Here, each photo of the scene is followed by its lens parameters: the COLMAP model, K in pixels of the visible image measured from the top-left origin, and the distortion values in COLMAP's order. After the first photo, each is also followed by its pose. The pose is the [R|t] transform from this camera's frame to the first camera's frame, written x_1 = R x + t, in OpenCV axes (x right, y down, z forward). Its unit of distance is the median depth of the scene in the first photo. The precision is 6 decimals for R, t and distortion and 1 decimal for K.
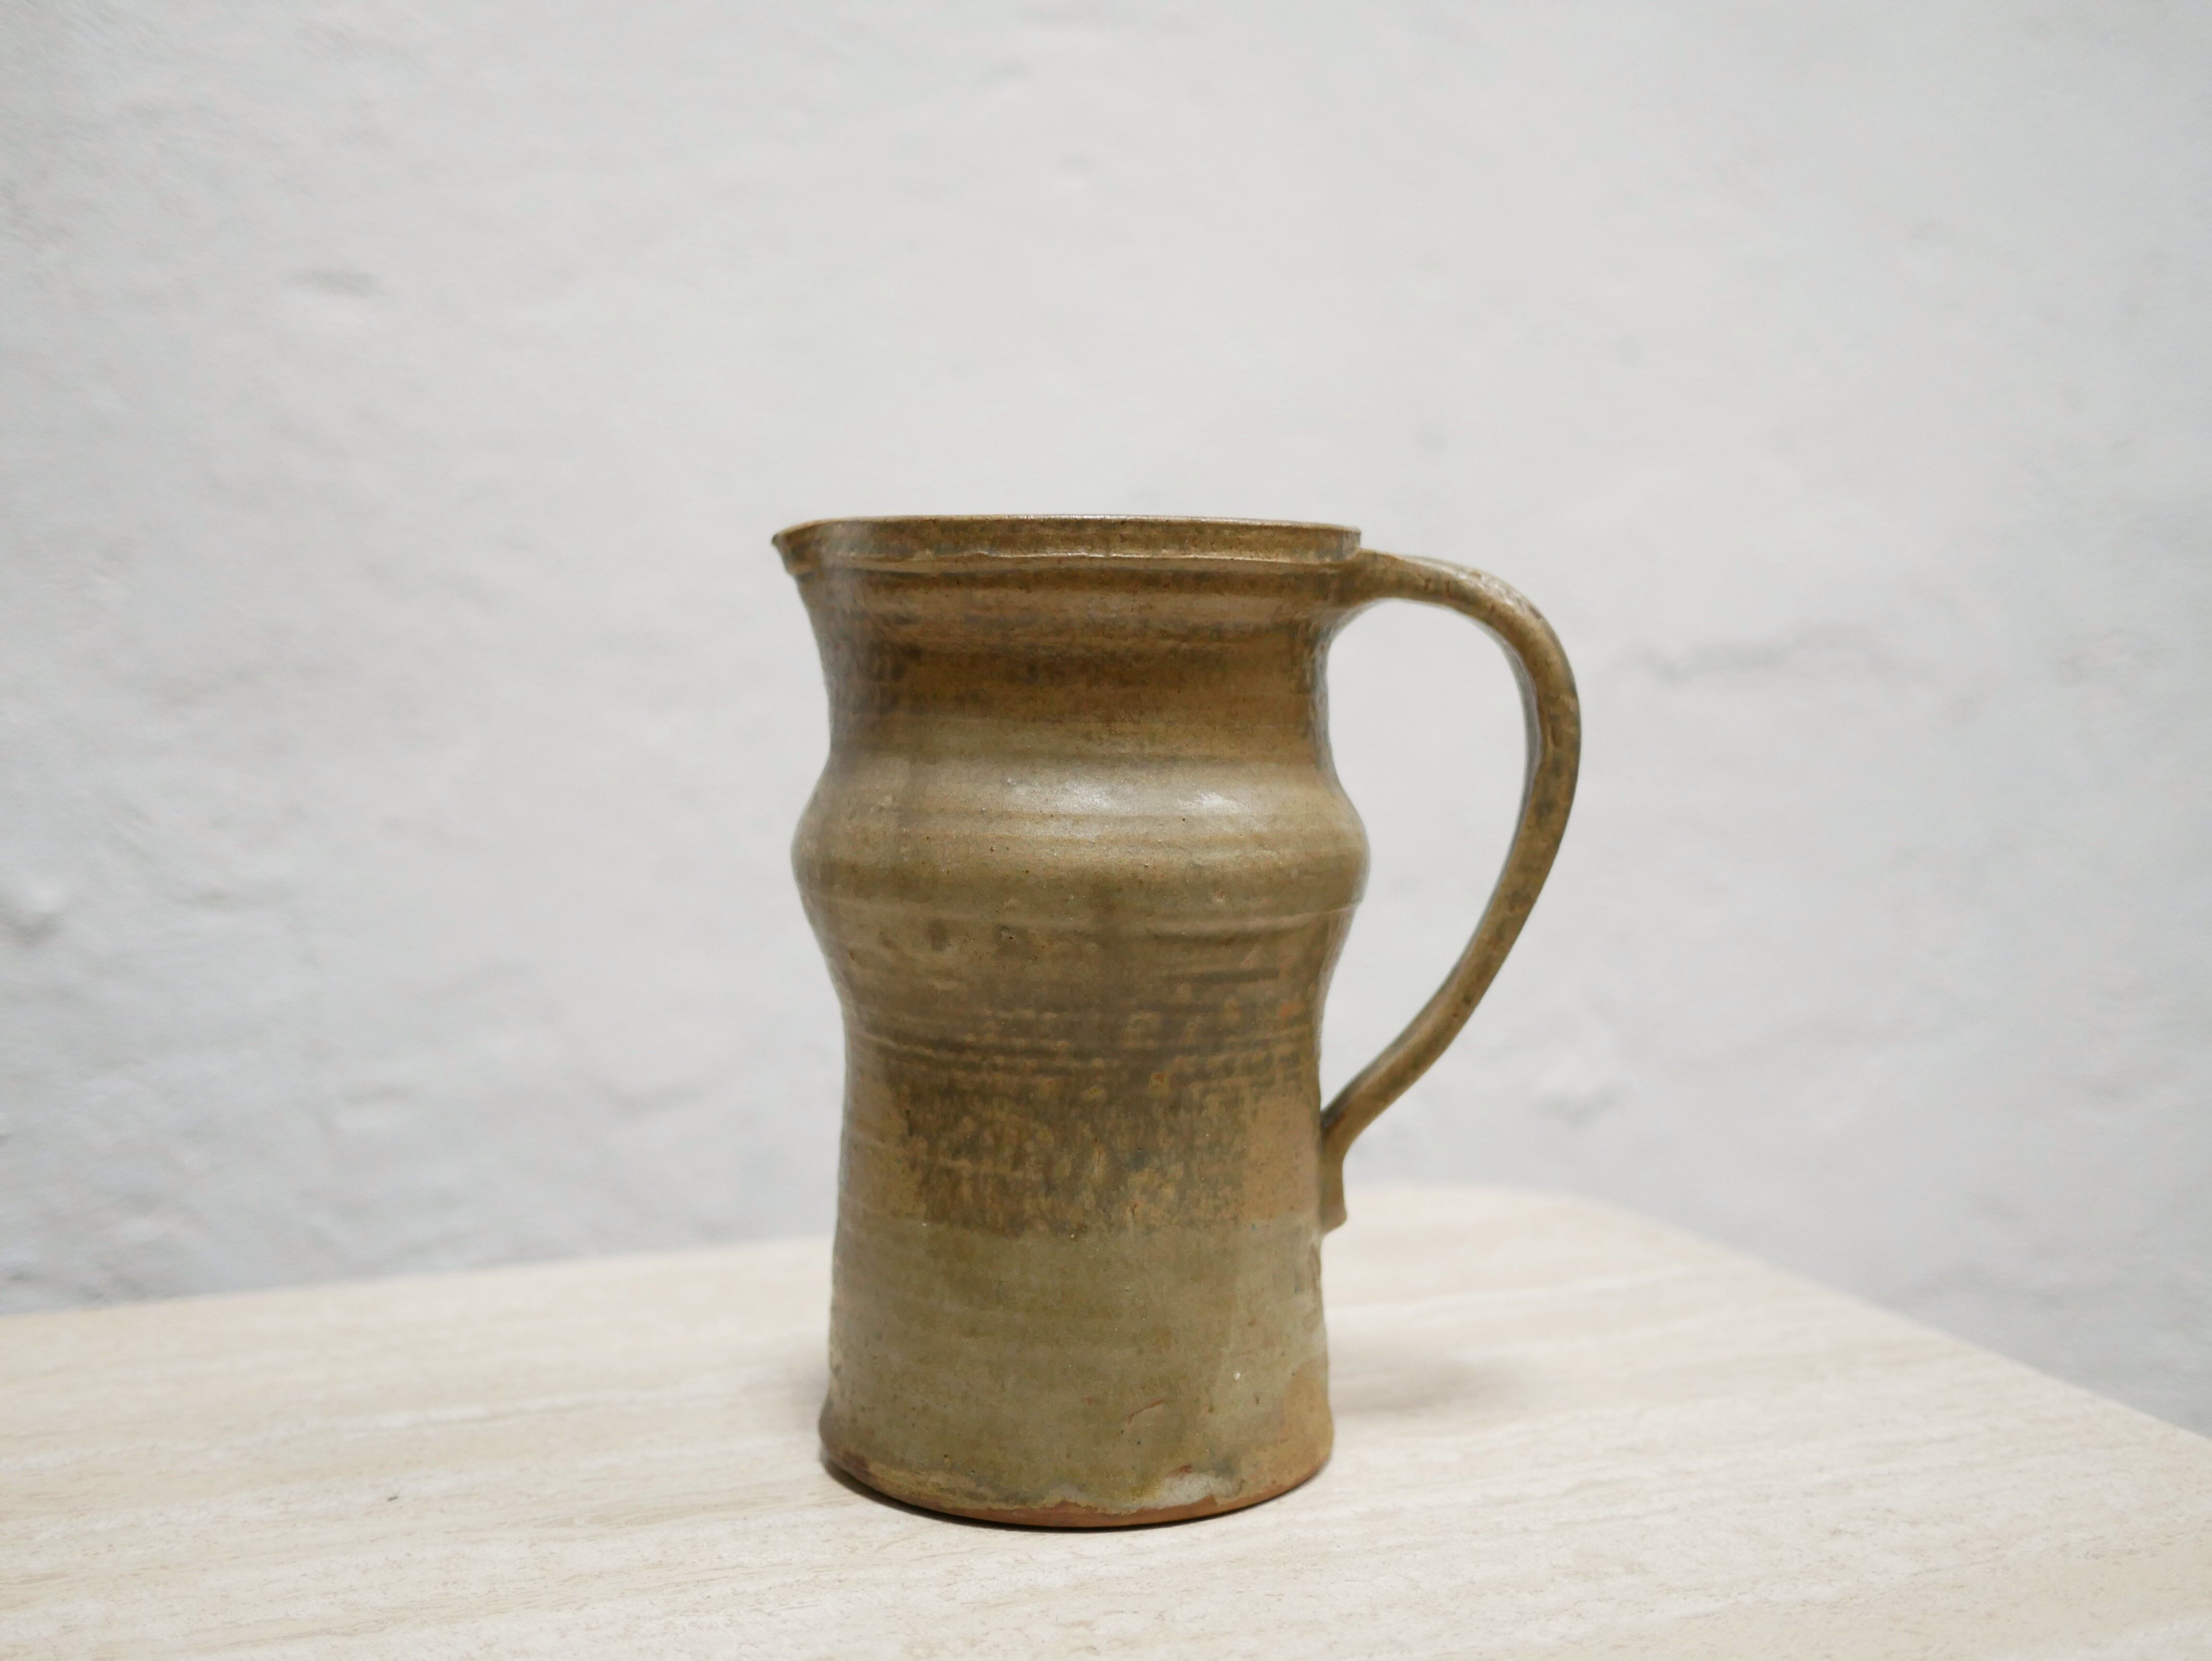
lens RADIAL K [[2522.3, 0, 1099.8], [0, 2522.3, 822.4], [0, 0, 1]] dist [-0.017066, 0.000000]
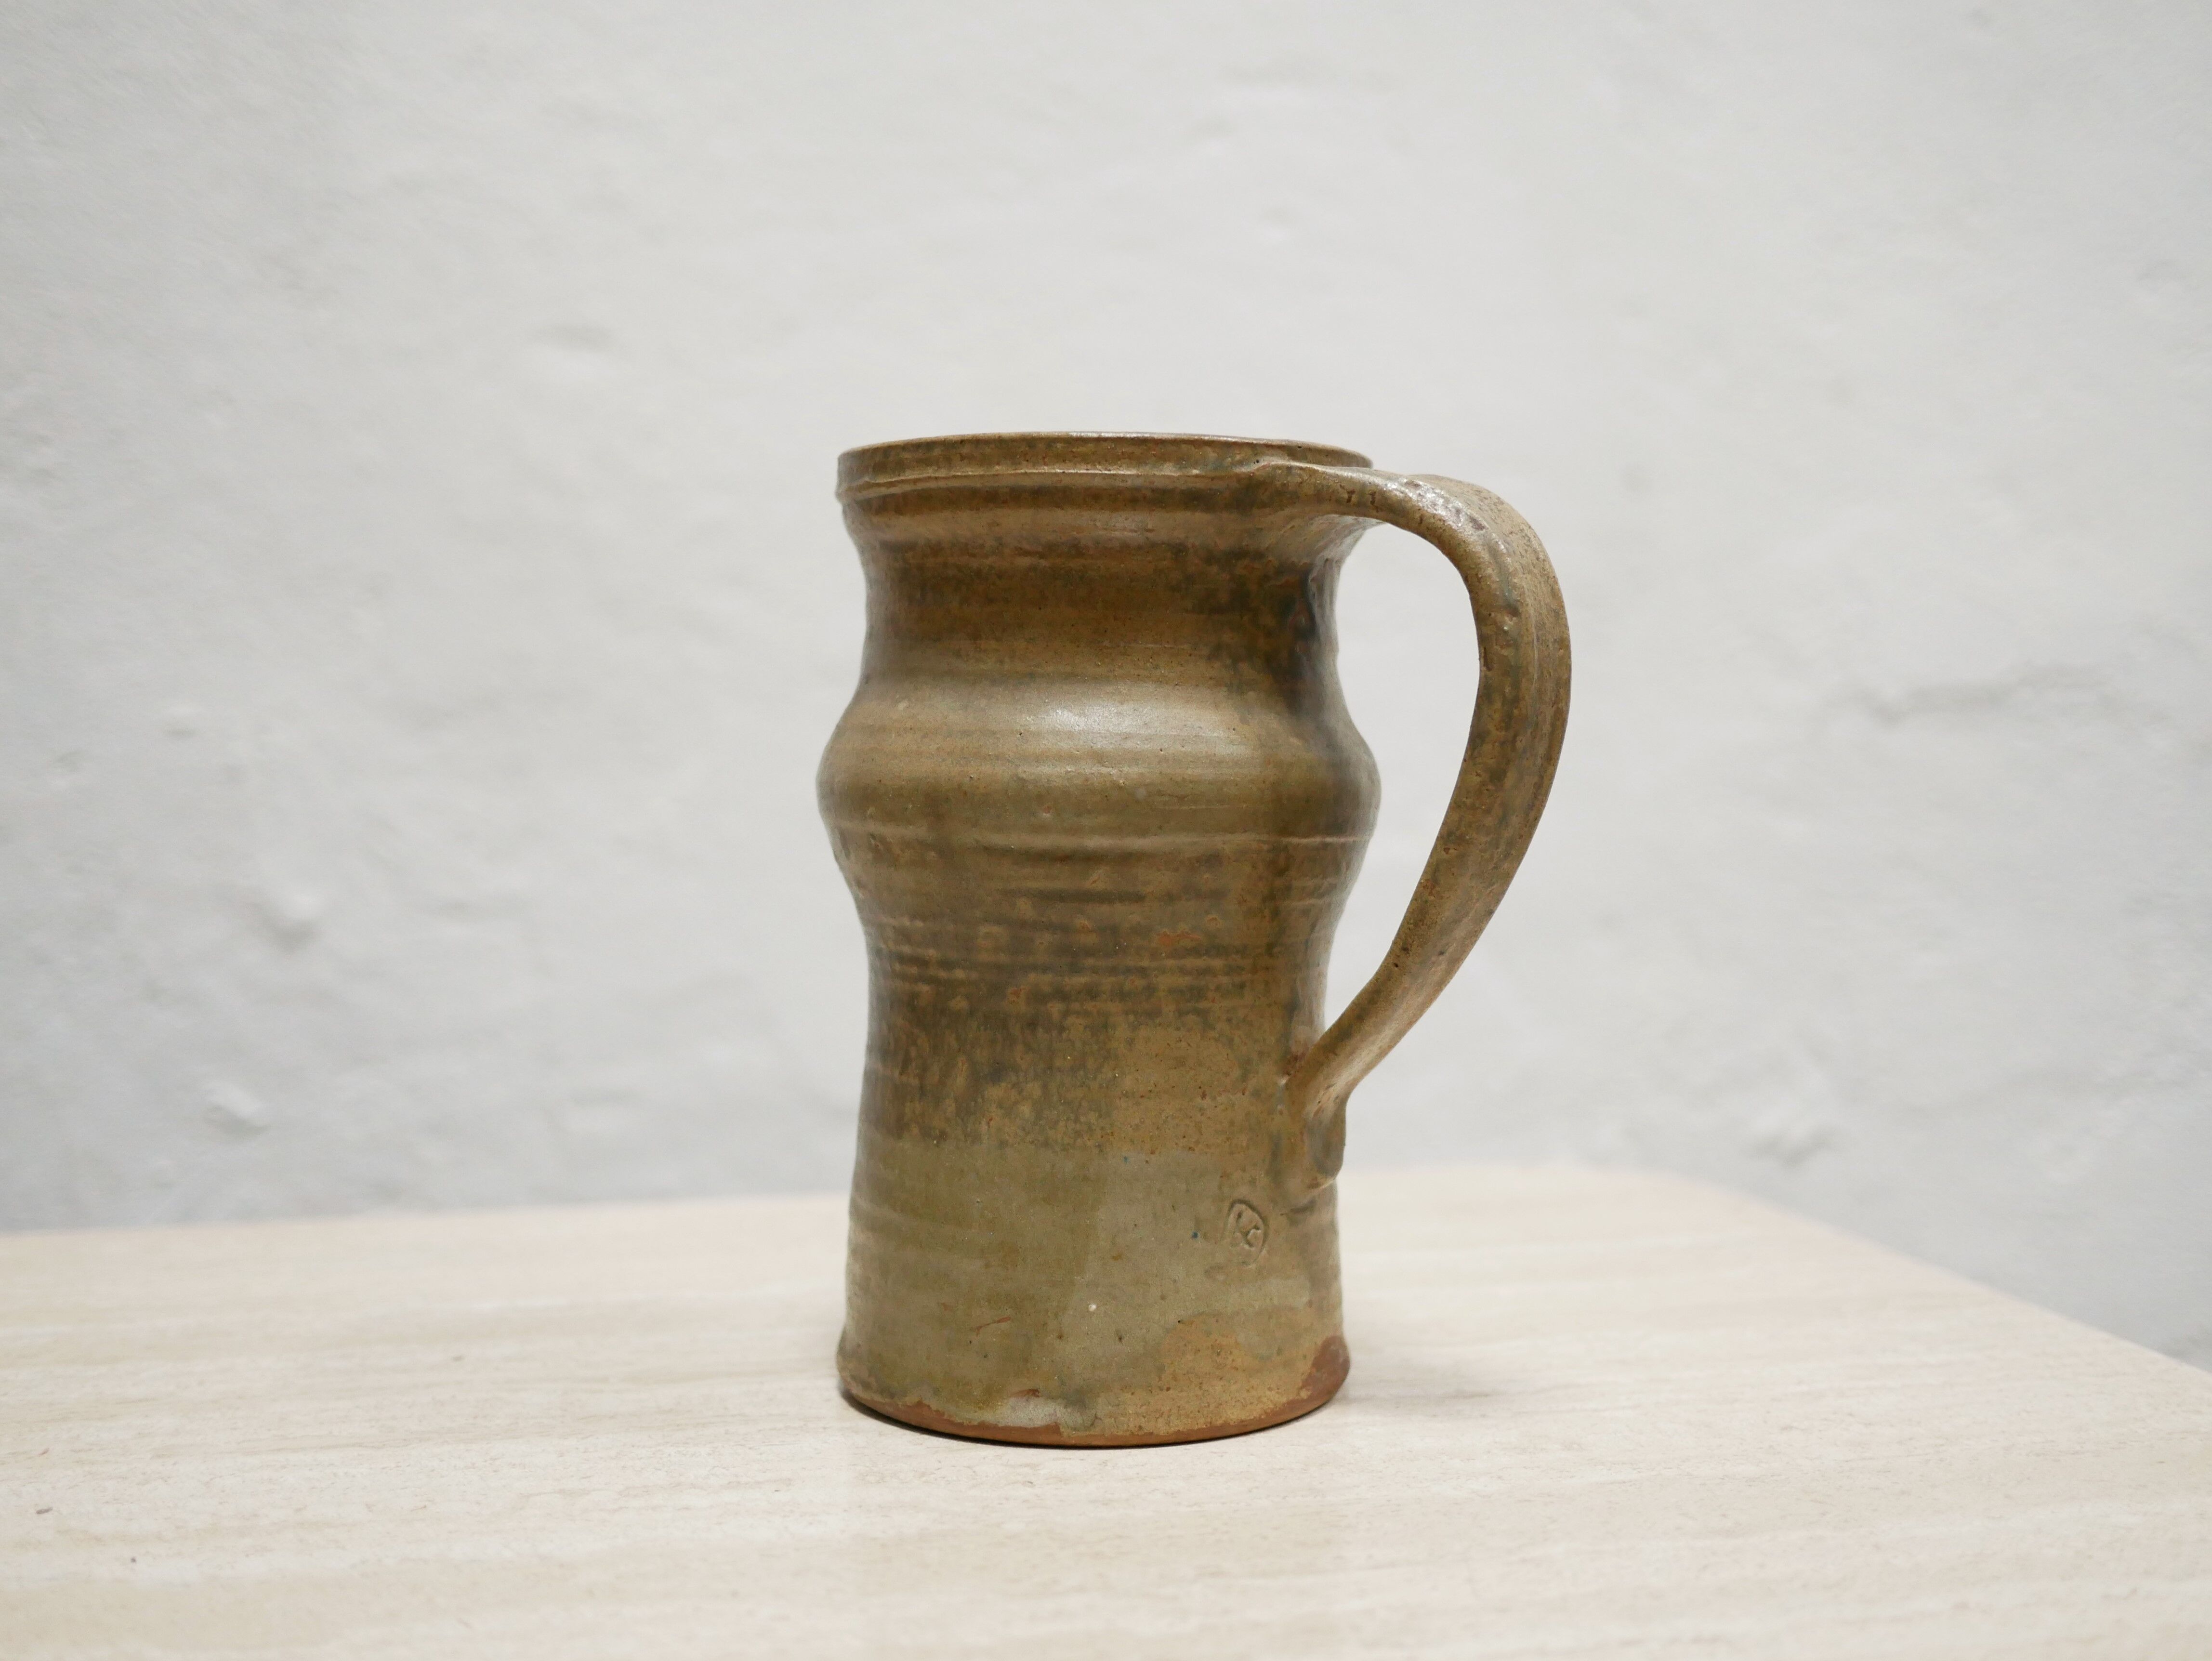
lens RADIAL K [[2522.3, 0, 1114.2], [0, 2522.3, 819.0], [0, 0, 1]] dist [-0.017066, 0.000000]
pose [[0.809703, 0.024127, -0.586343, 0.637822], [-0.045979, 0.998691, -0.022399, 0.052226], [0.585036, 0.045096, 0.809753, 0.206076]]
